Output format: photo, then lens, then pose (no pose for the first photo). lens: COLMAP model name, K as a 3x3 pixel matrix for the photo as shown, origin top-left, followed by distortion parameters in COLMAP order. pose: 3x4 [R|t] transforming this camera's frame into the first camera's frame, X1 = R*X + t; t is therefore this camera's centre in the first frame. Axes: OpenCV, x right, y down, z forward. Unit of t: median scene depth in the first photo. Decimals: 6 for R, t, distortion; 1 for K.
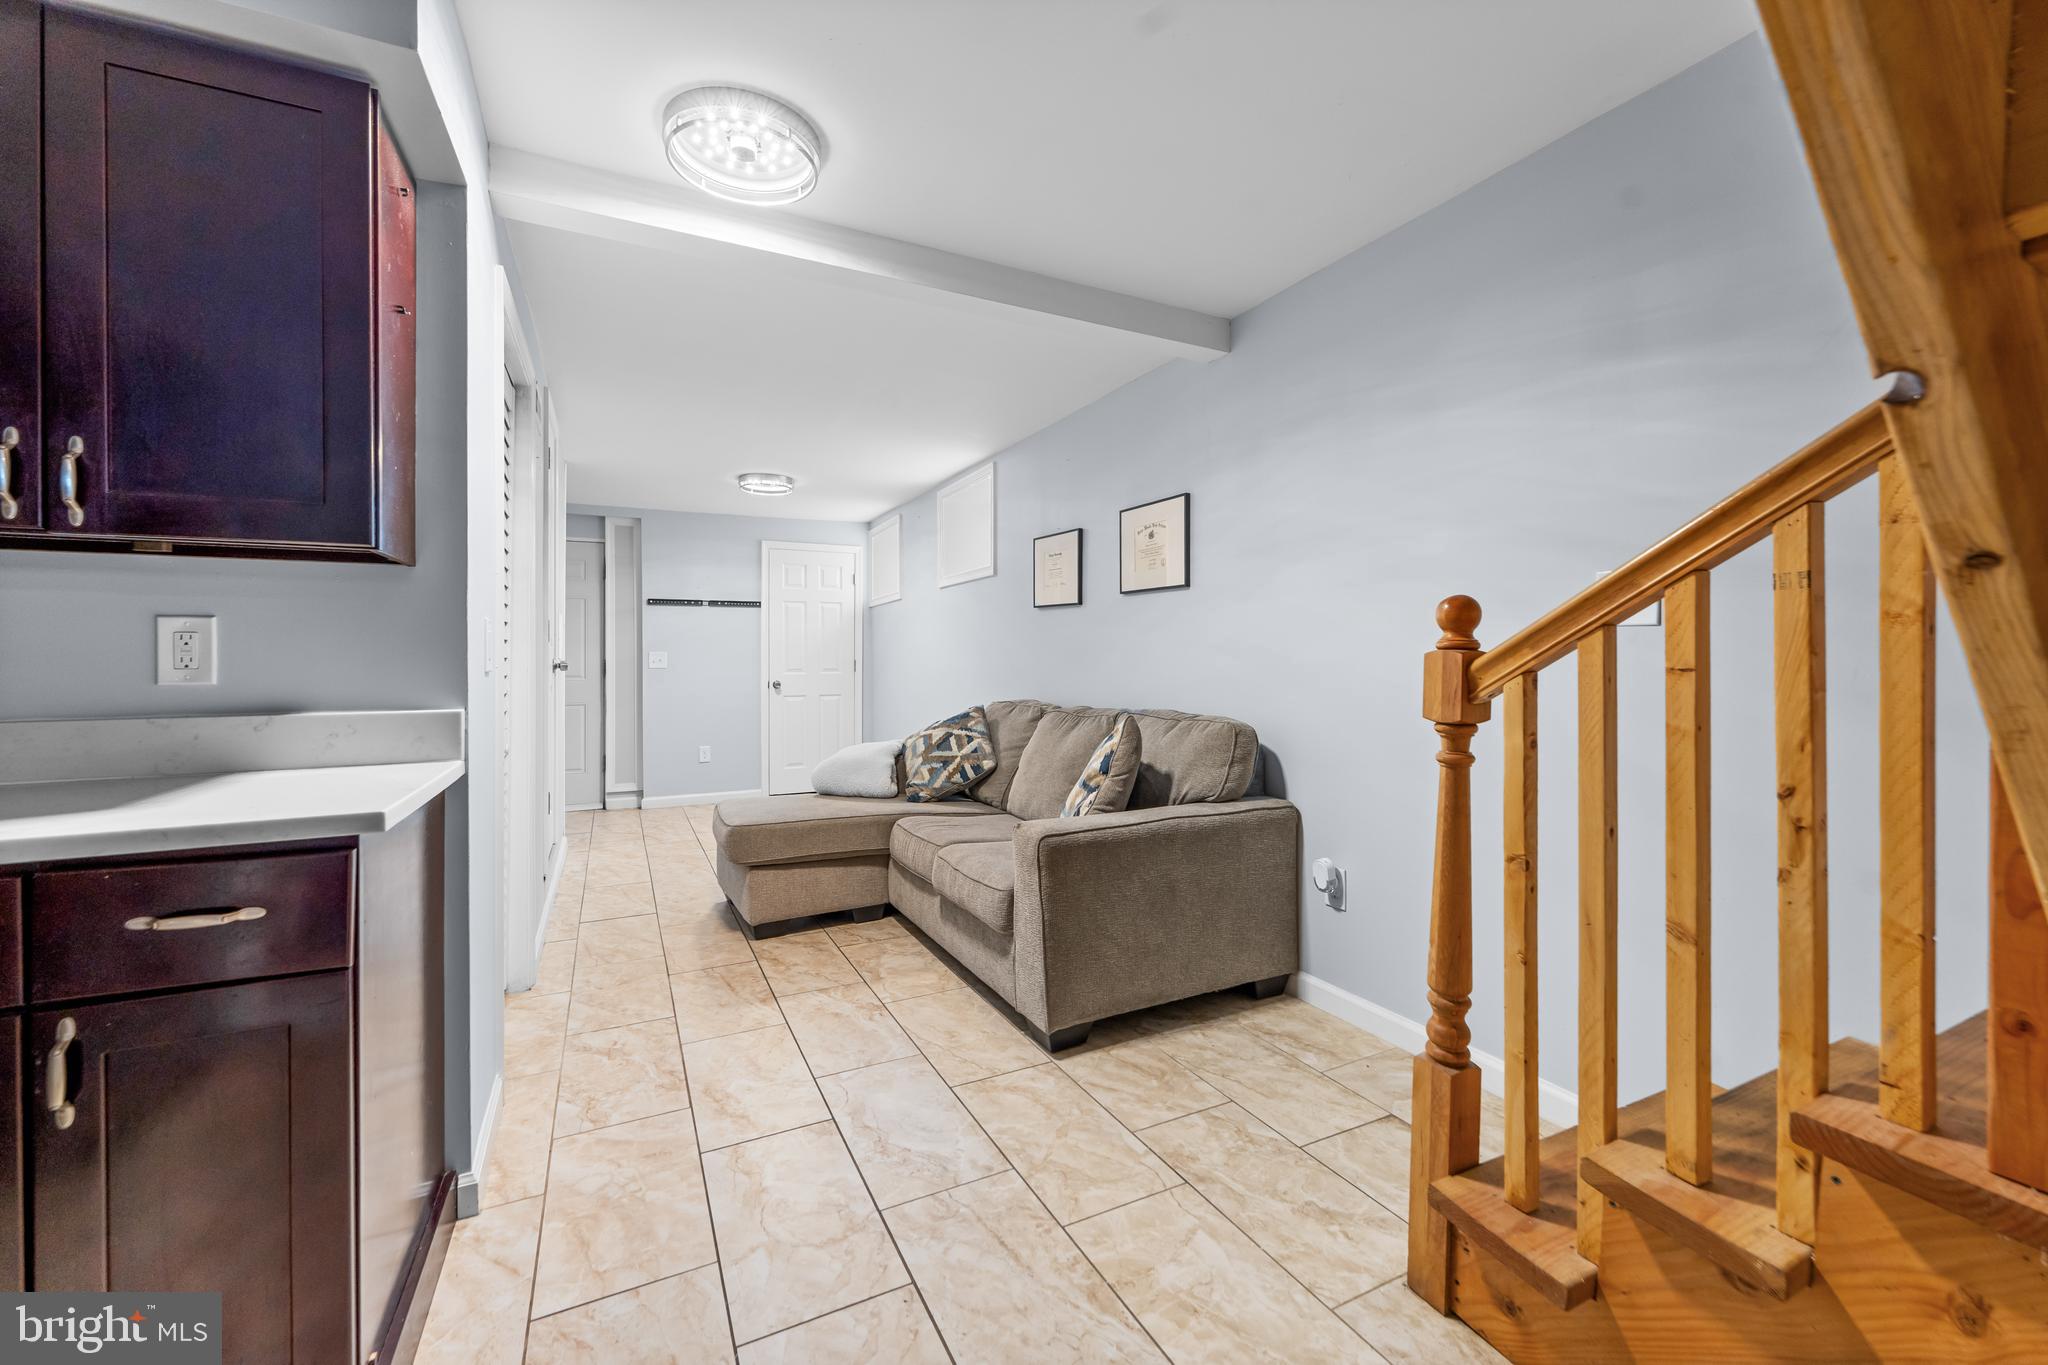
lens RADIAL K [[834.0, 0, 1025.8], [0, 834.0, 657.1], [0, 0, 1]] dist [-0.000214, -0.000014]
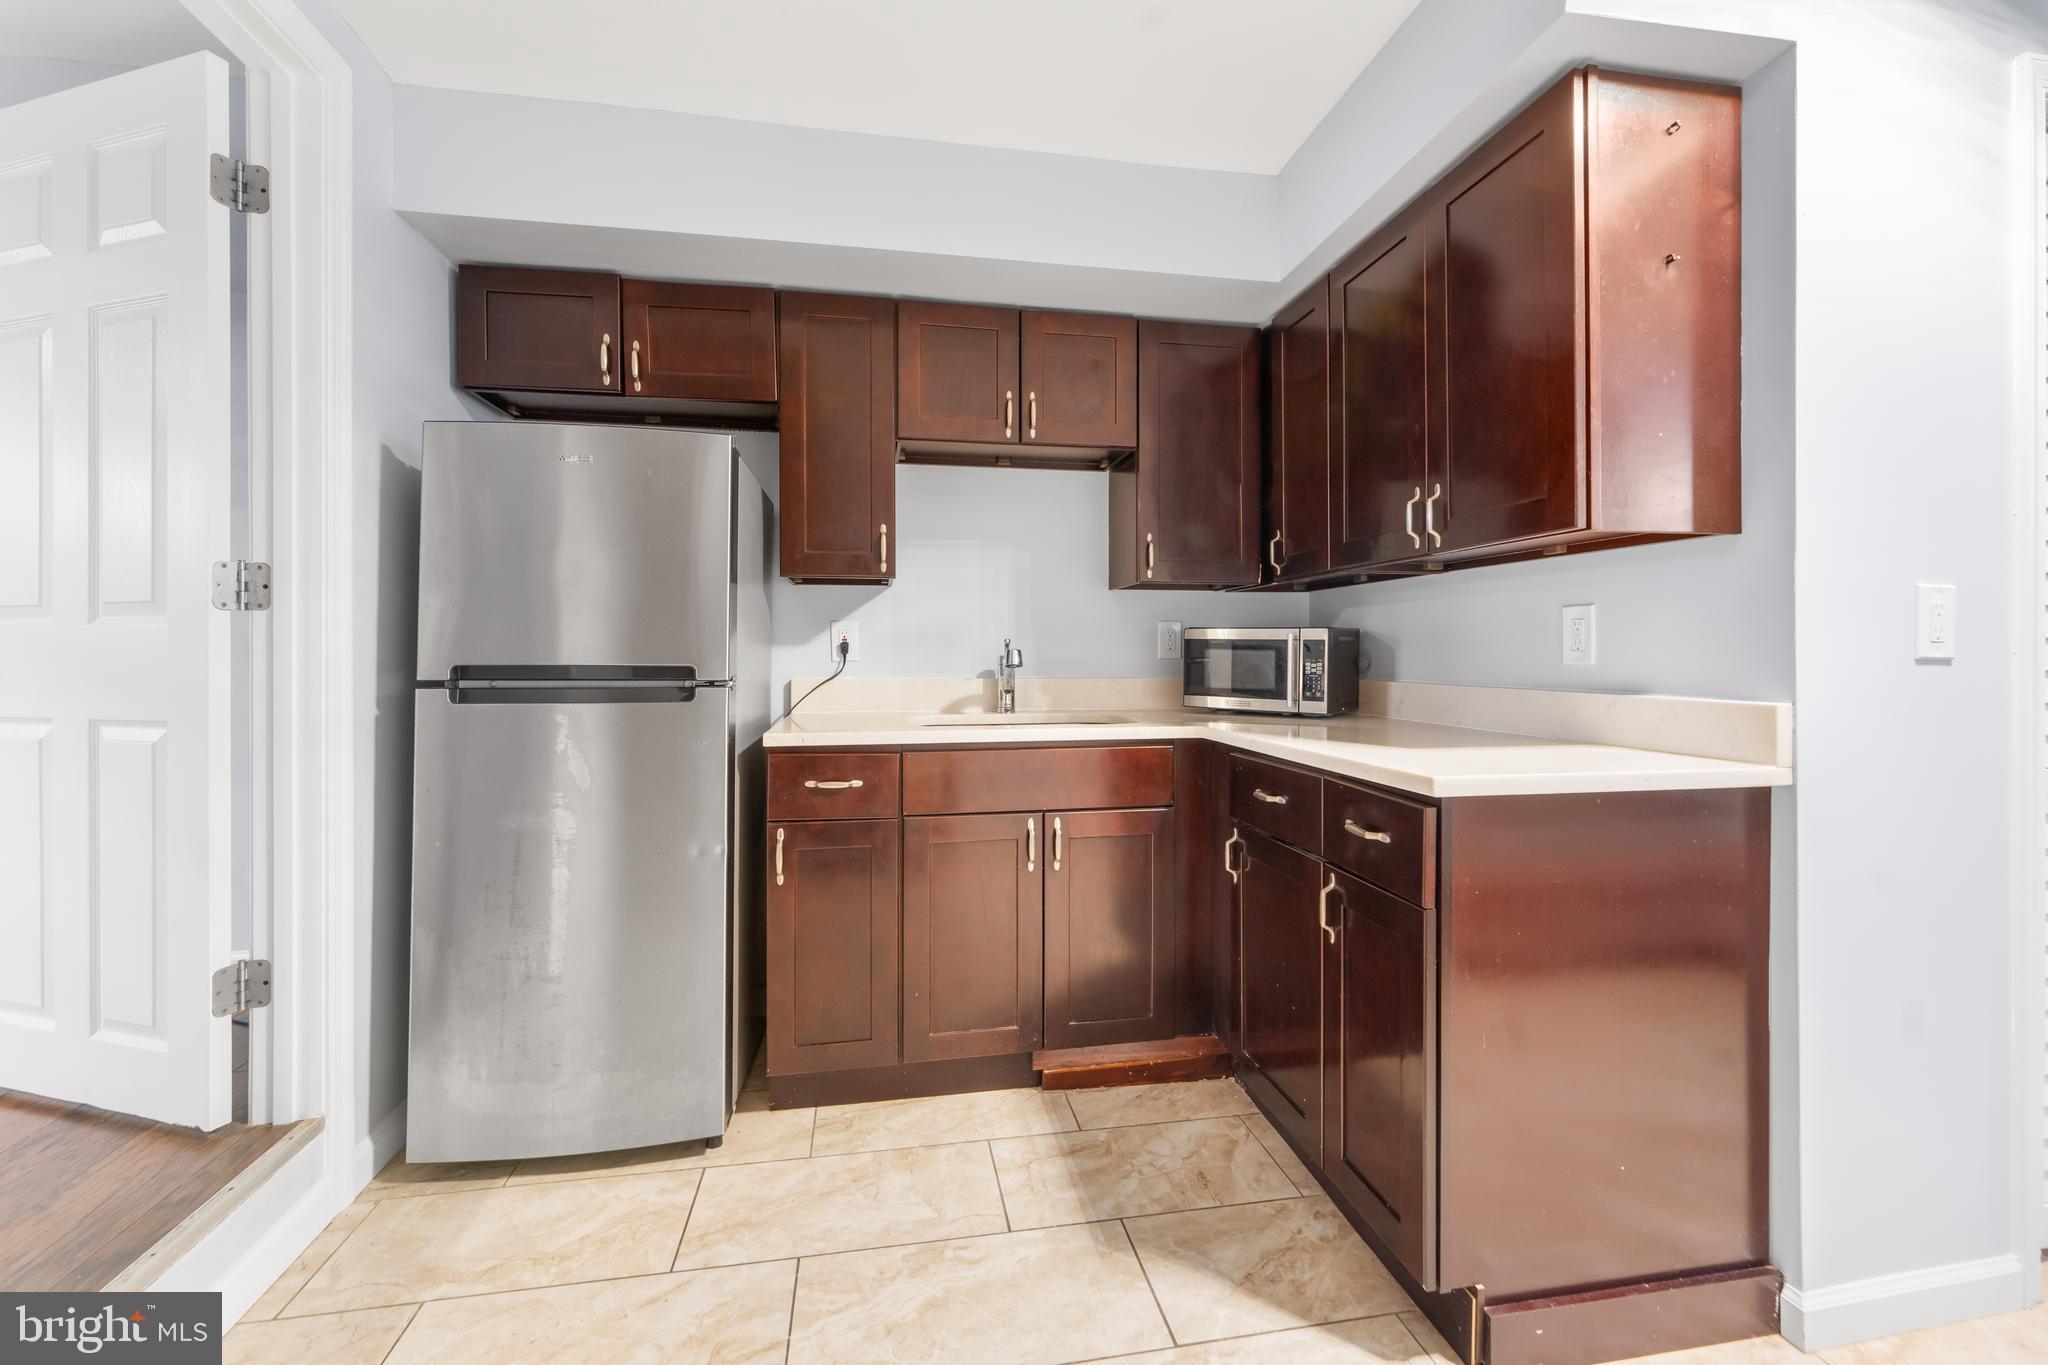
lens RADIAL K [[834.0, 0, 1025.8], [0, 834.0, 657.1], [0, 0, 1]] dist [-0.000214, -0.000014]
pose [[-0.281724, 0.012040, -0.959420, 0.393246], [0.000035, 0.999921, 0.012538, 0.002229], [0.959496, 0.003499, -0.281702, 0.481638]]
